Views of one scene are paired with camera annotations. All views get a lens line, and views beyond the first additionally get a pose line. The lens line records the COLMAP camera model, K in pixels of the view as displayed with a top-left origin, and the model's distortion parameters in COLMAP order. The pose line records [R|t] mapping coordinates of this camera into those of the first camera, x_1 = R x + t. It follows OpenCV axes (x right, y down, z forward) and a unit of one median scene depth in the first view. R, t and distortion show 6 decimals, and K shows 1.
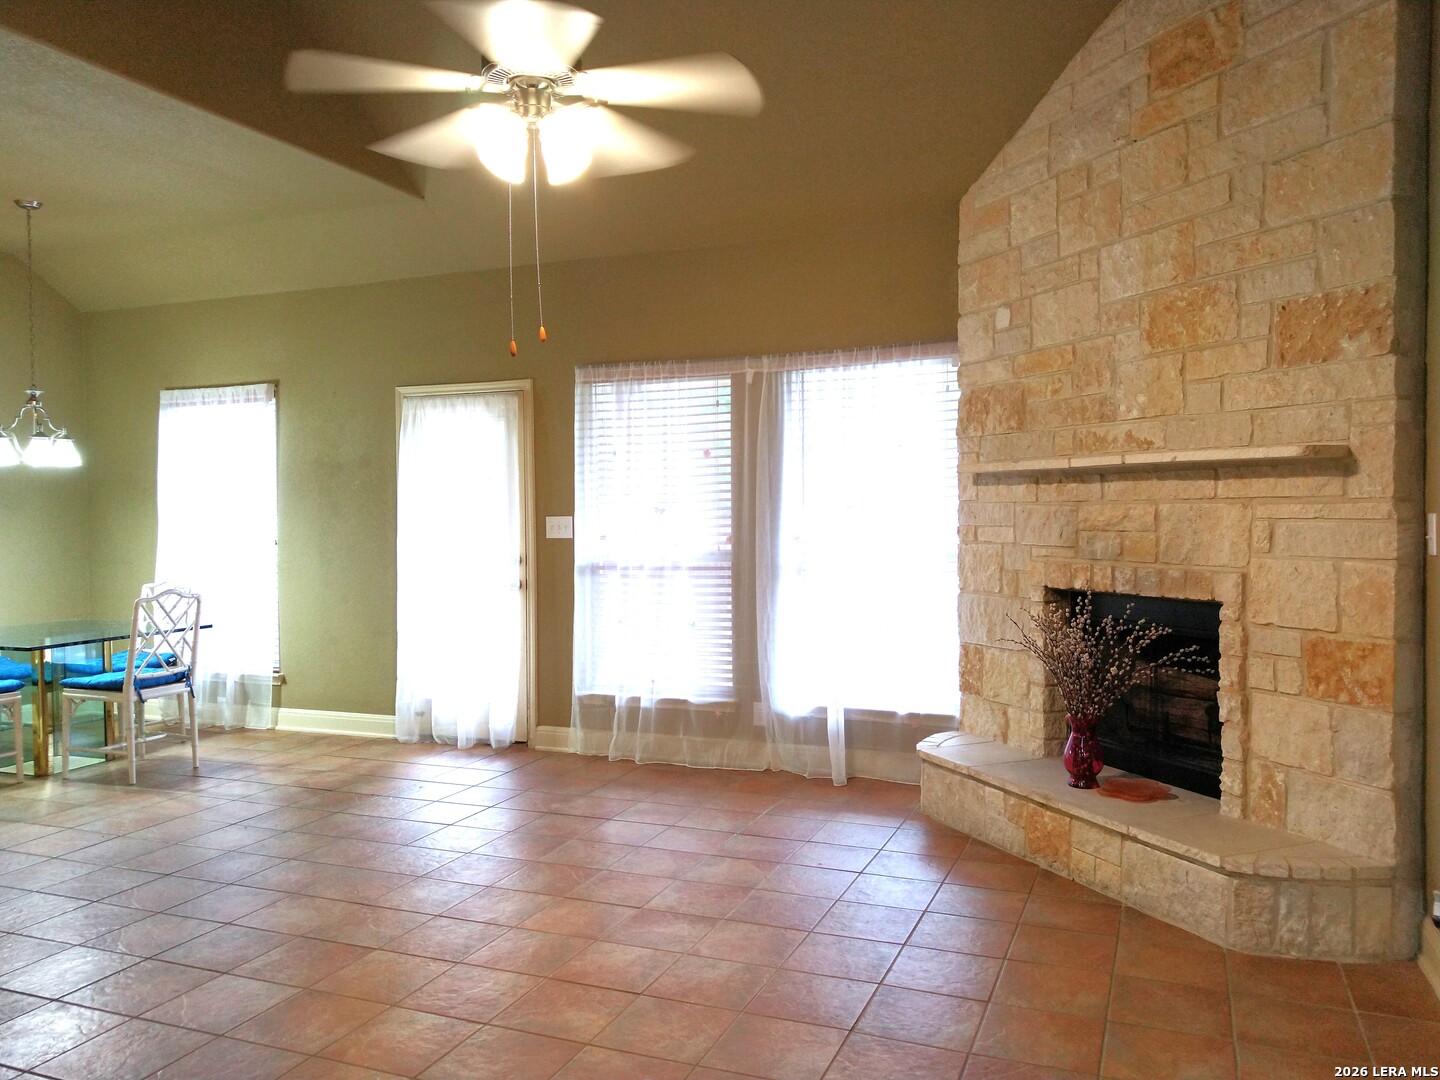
lens RADIAL K [[1106.6, 0, 725.7], [0, 1106.6, 552.4], [0, 0, 1]] dist [0.080463, -0.091880]
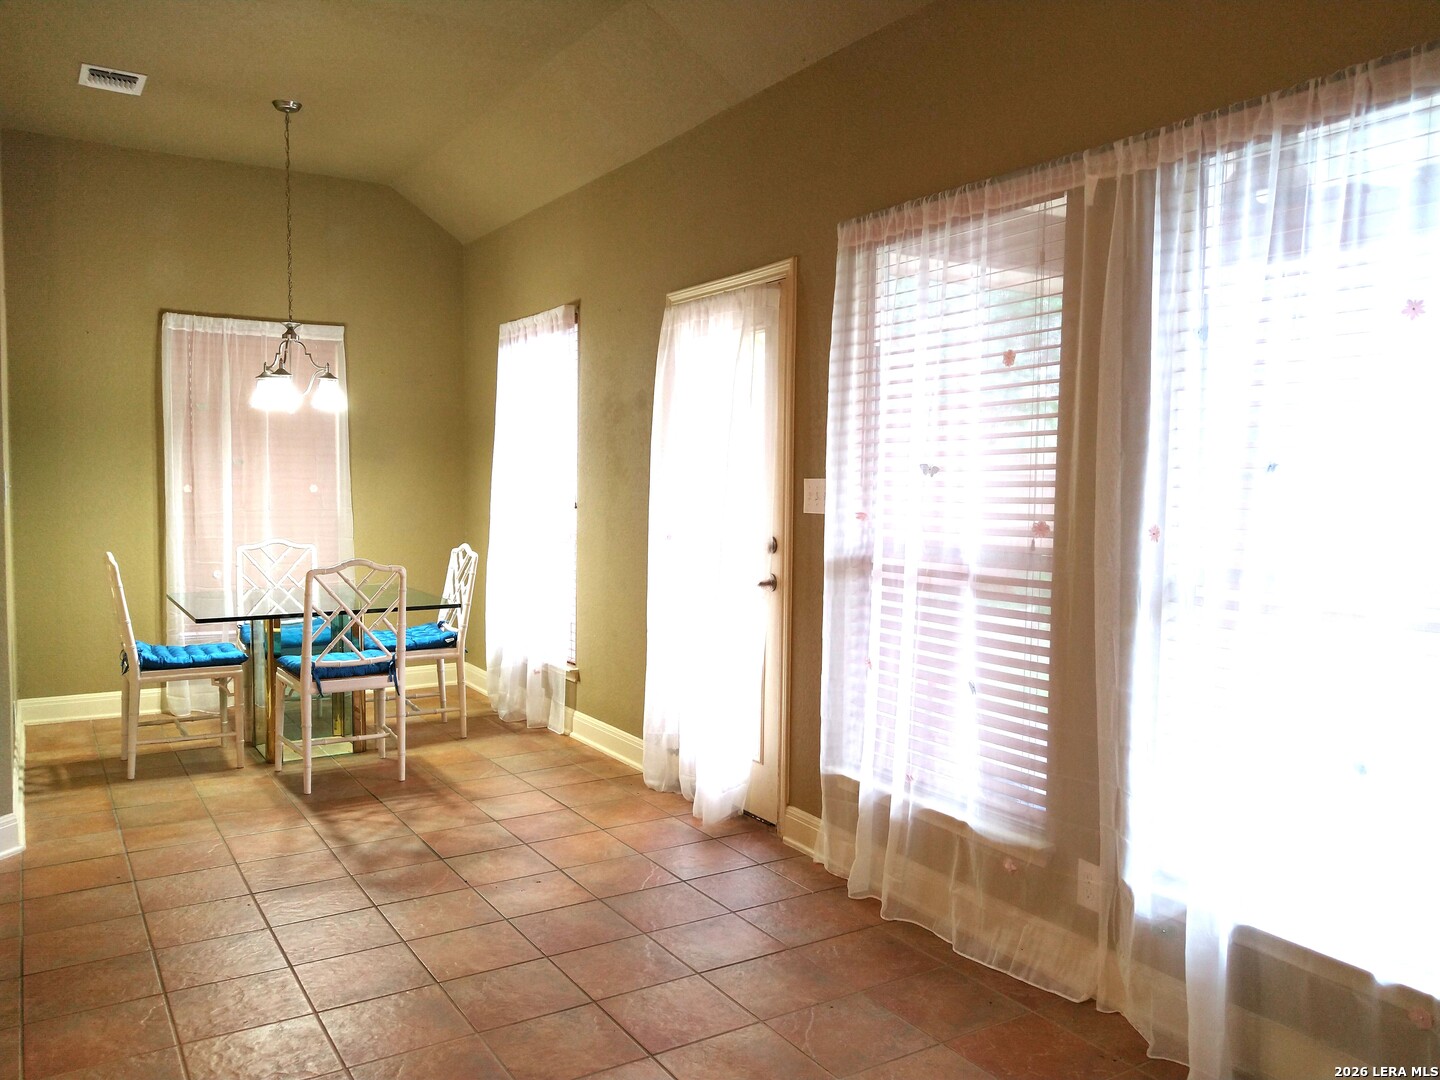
lens RADIAL K [[1106.6, 0, 725.7], [0, 1106.6, 552.4], [0, 0, 1]] dist [0.080463, -0.091880]
pose [[0.815171, 0.056826, -0.576426, 0.174611], [-0.039116, 0.998305, 0.043098, -0.016363], [0.577898, -0.012585, 0.816012, 0.487701]]
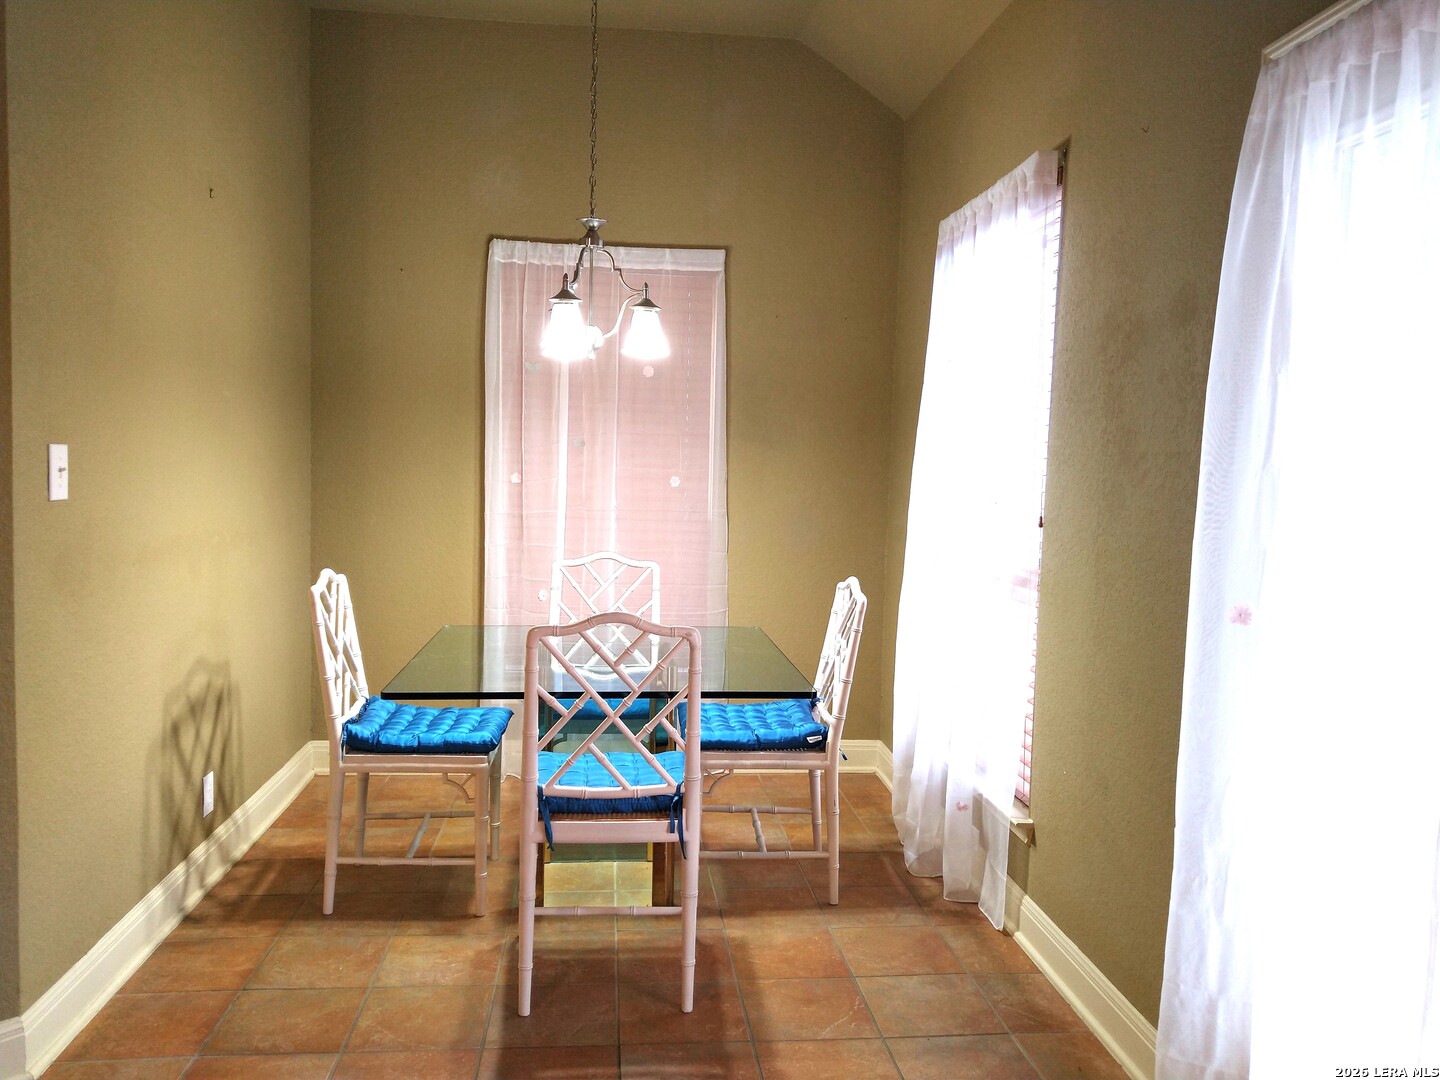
lens RADIAL K [[1100.5, 0, 716.9], [0, 1100.5, 535.3], [0, 0, 1]] dist [0.062685, -0.091814]
pose [[0.471818, 0.081607, -0.877911, -0.094443], [-0.063652, 0.996262, 0.058400, -0.024787], [0.879395, 0.028326, 0.475249, 0.806868]]
